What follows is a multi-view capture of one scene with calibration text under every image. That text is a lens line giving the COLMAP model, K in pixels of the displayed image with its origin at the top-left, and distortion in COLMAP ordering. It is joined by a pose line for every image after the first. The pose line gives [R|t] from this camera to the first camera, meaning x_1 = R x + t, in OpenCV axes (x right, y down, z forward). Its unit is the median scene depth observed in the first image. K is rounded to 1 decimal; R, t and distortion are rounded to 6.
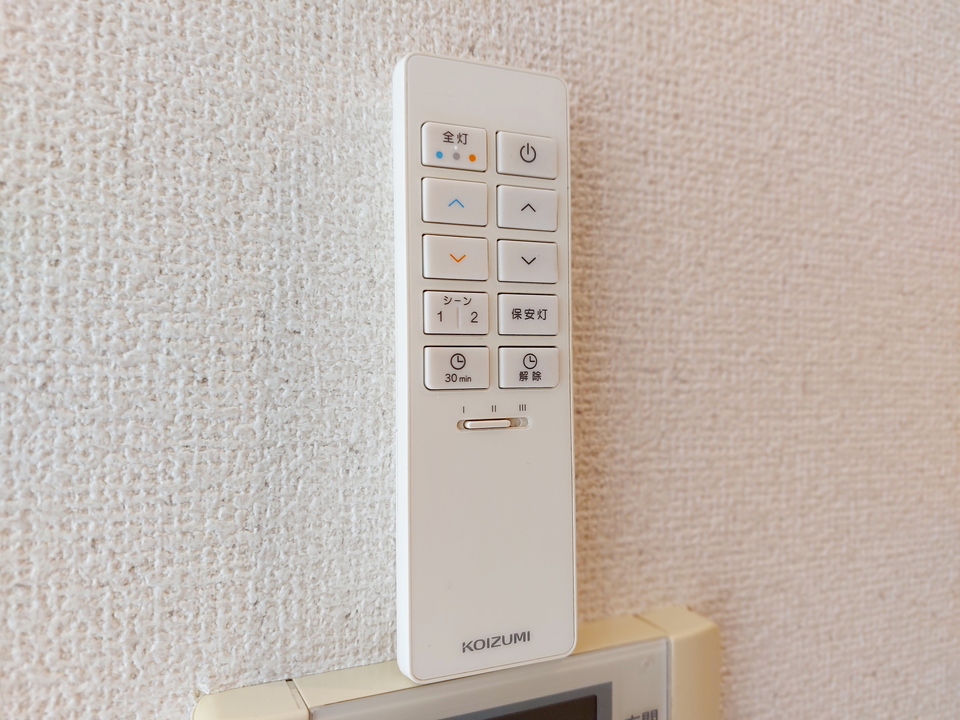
lens RADIAL K [[728.2, 0, 482.1], [0, 728.2, 358.0], [0, 0, 1]] dist [-0.012817, -0.016920]
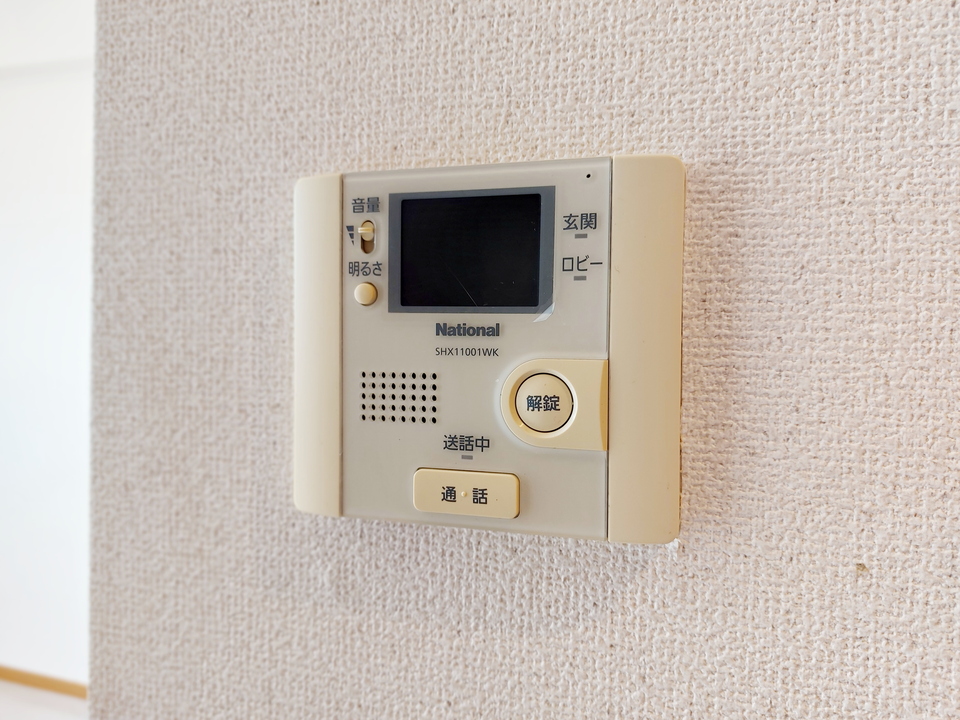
lens RADIAL K [[728.2, 0, 481.0], [0, 728.2, 358.0], [0, 0, 1]] dist [-0.012817, -0.016920]
pose [[0.733141, 0.029589, -0.679433, 1.067835], [-0.006727, 0.999320, 0.036260, 0.783795], [0.680044, -0.022014, 0.732841, -0.025803]]
